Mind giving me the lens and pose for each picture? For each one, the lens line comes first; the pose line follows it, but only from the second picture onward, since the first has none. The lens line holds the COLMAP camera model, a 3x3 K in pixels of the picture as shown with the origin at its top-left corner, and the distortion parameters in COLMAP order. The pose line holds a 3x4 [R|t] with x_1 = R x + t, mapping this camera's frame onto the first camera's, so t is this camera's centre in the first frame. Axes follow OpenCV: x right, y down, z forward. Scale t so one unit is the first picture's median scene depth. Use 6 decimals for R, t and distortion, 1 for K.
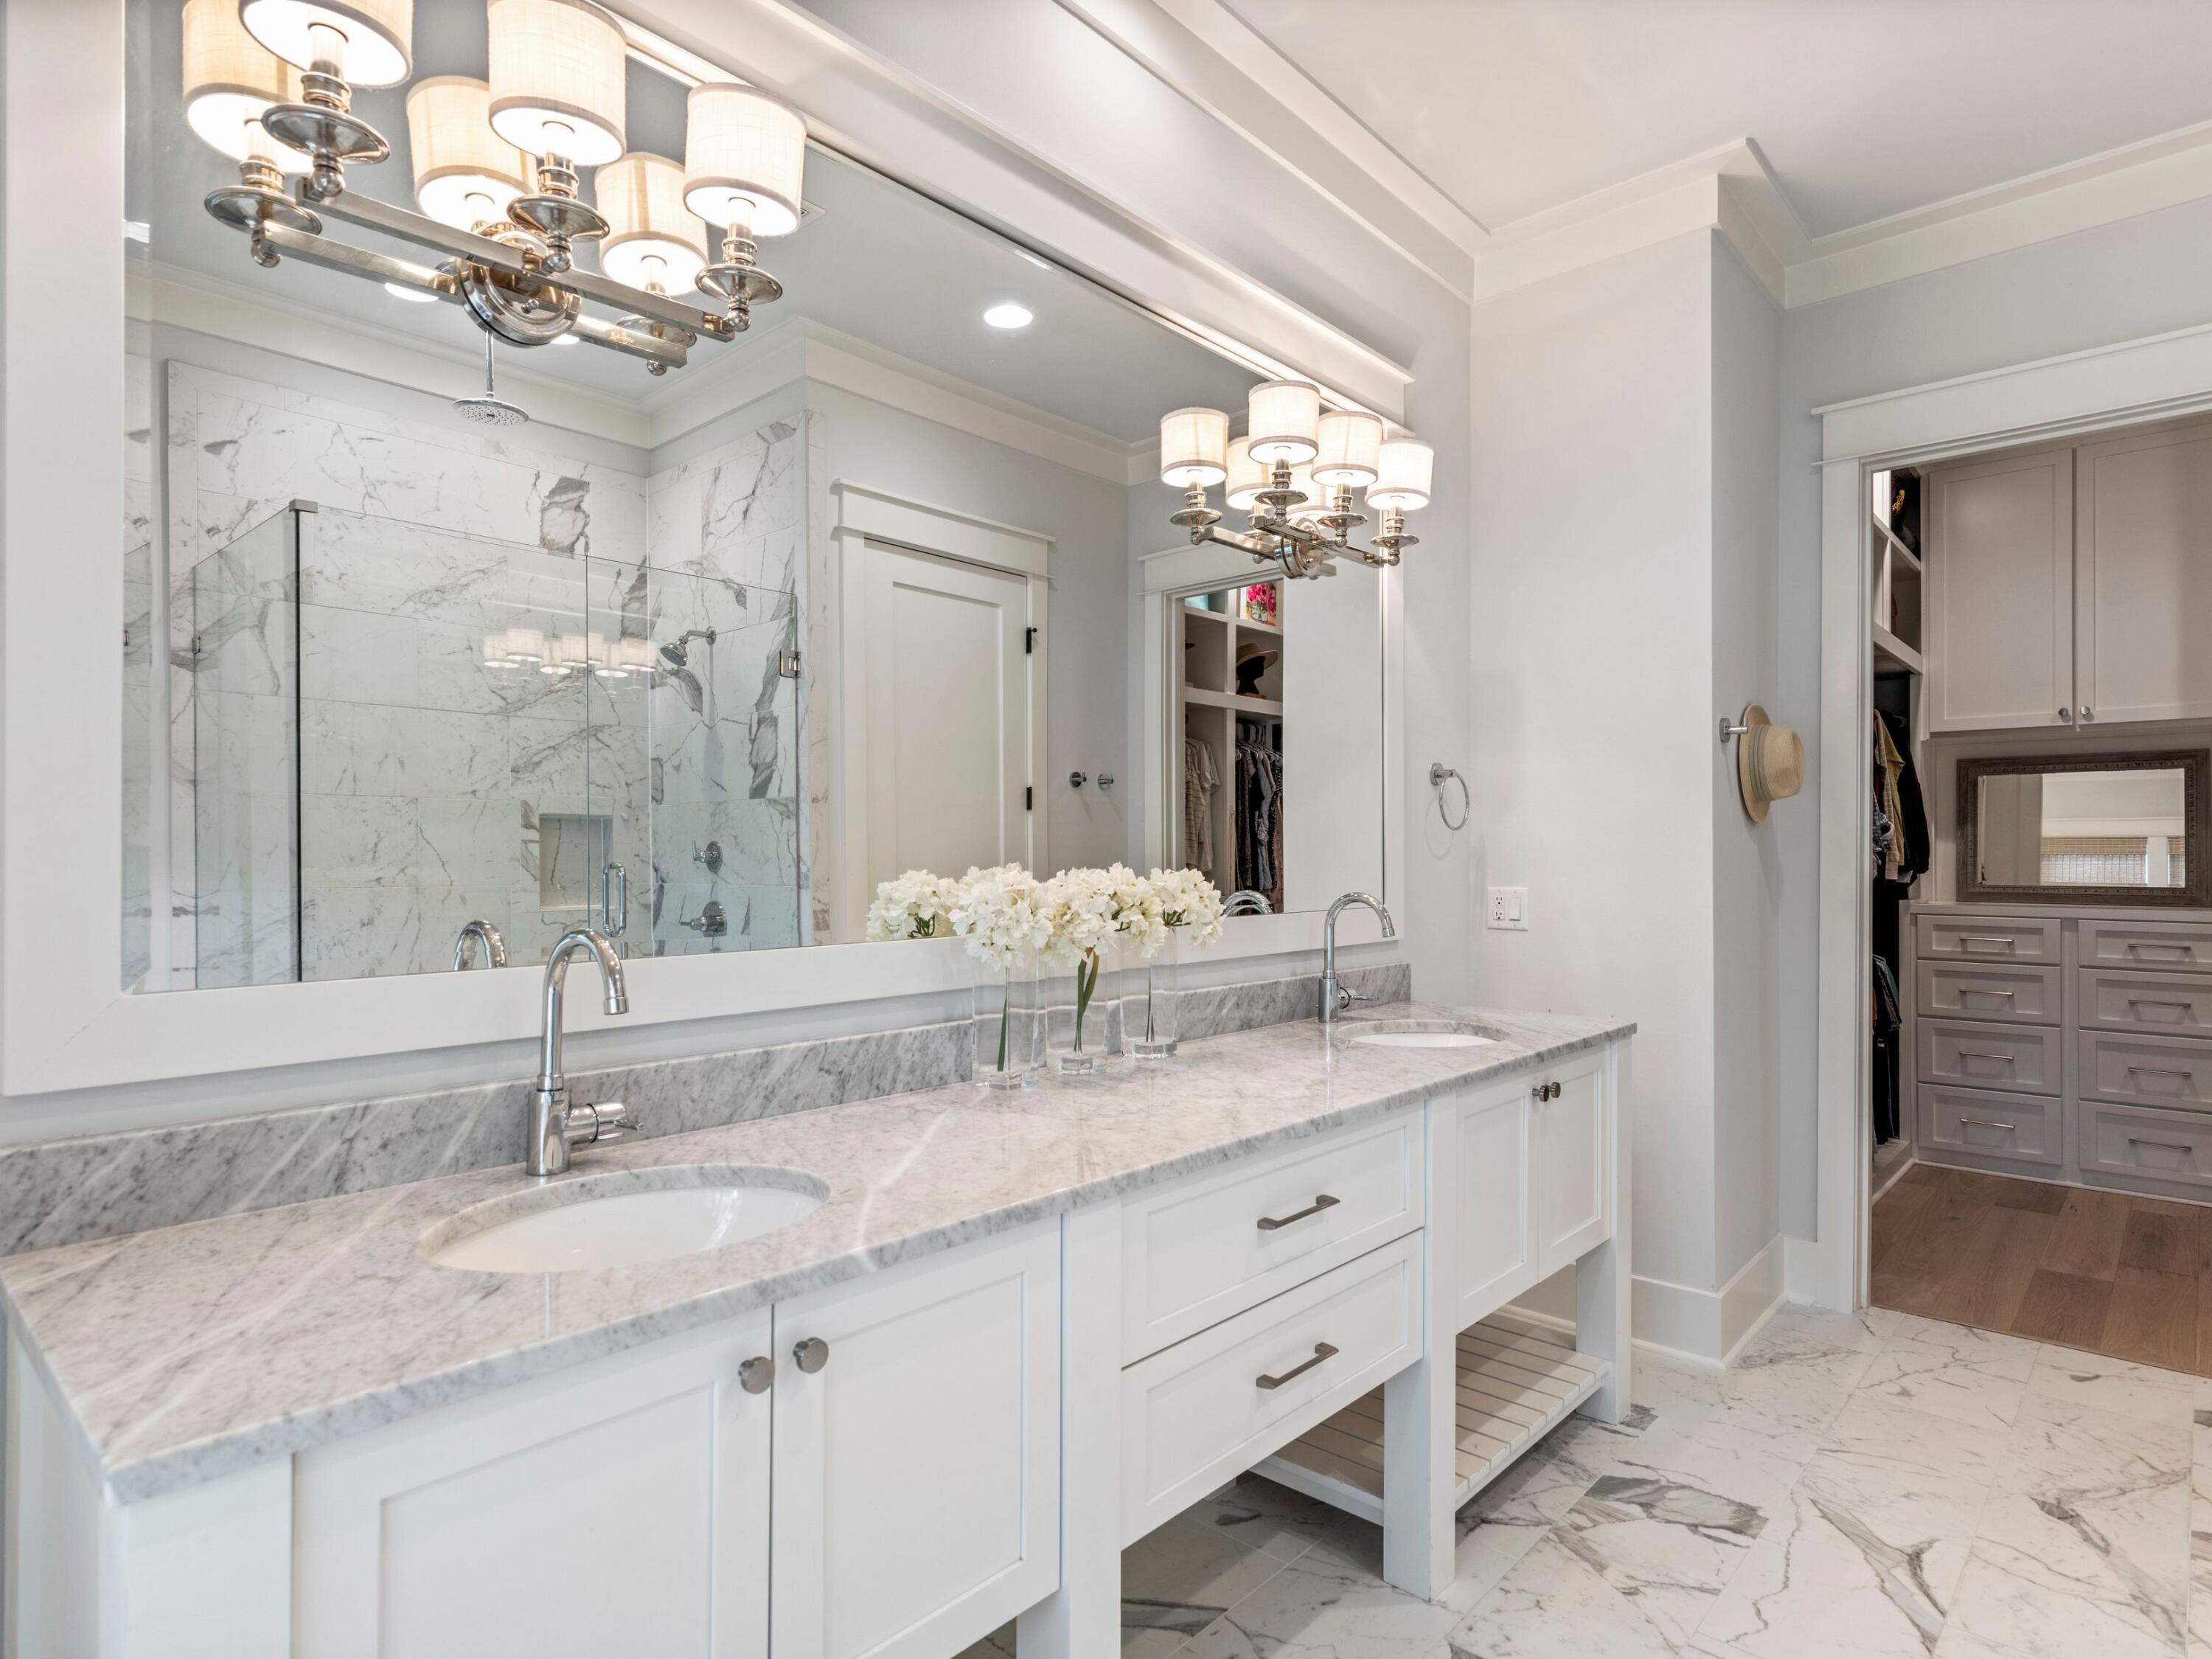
lens RADIAL K [[1216.2, 0, 1095.9], [0, 1216.2, 843.4], [0, 0, 1]] dist [0.001282, -0.000068]
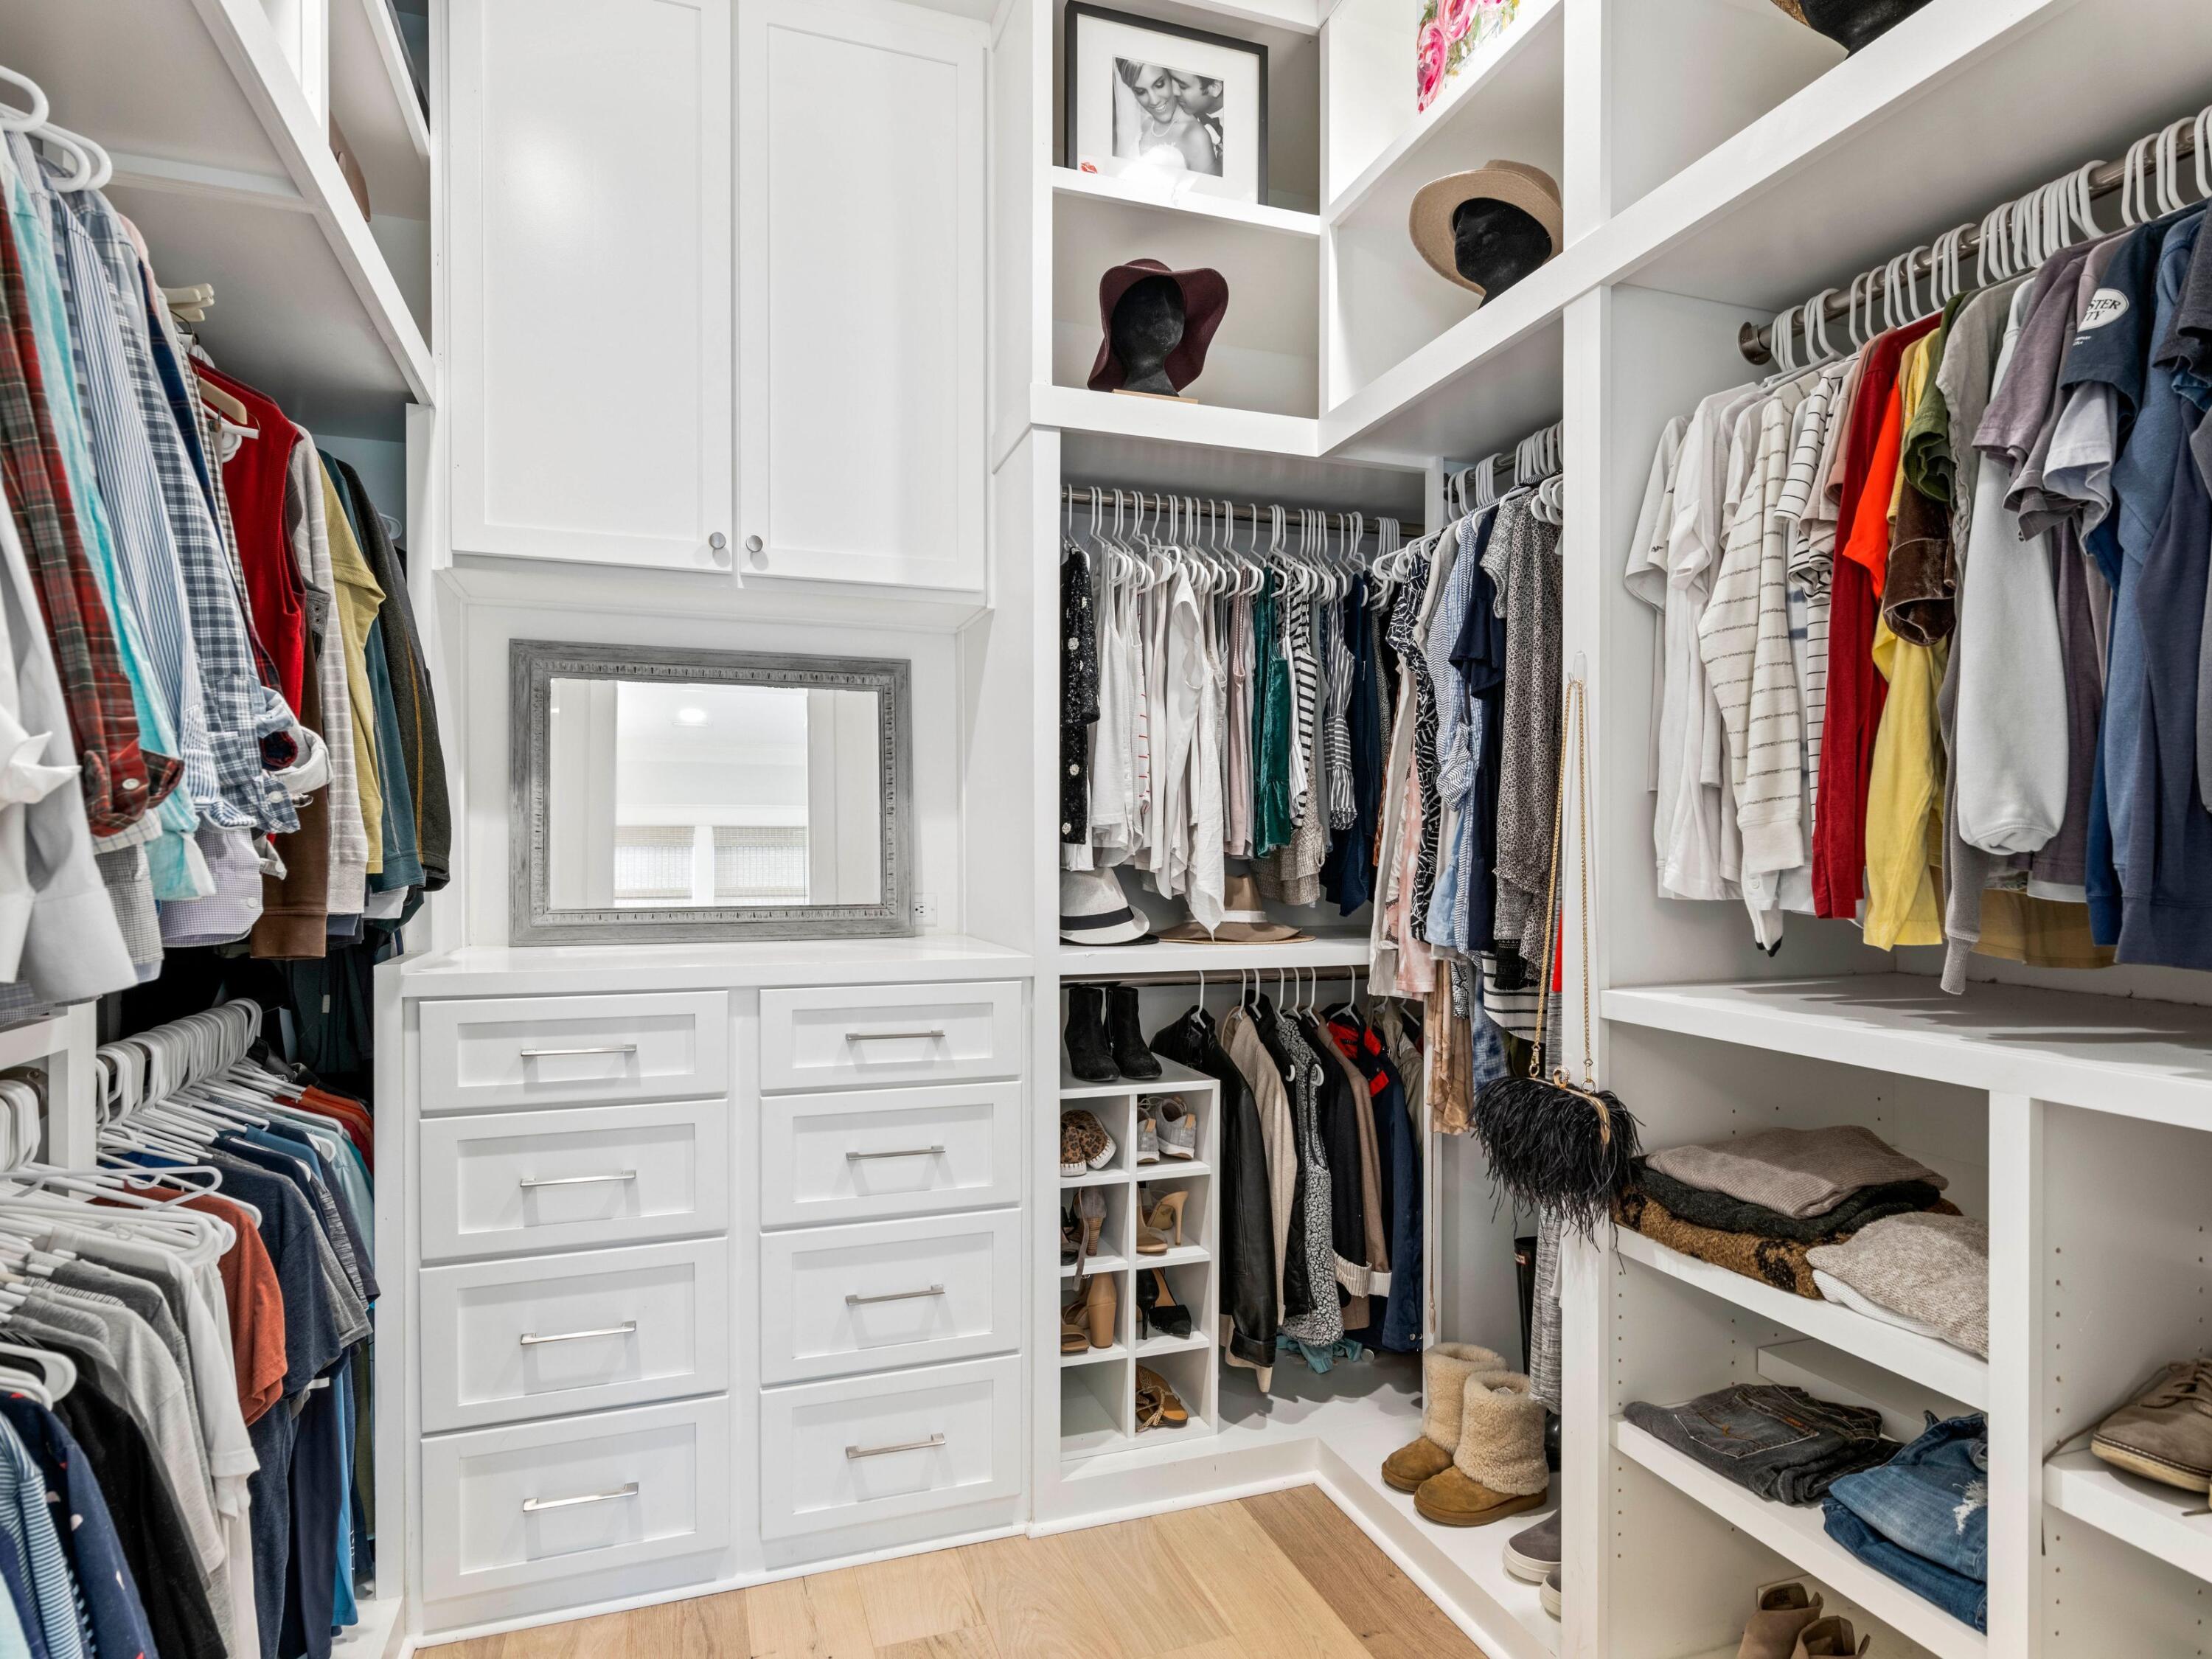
lens RADIAL K [[1216.2, 0, 1099.8], [0, 1216.2, 865.2], [0, 0, 1]] dist [0.001282, -0.000068]
pose [[0.474649, -0.008678, 0.880132, 0.450870], [-0.003973, 0.999920, 0.012001, 0.010929], [-0.880166, -0.009193, 0.474577, 0.646006]]
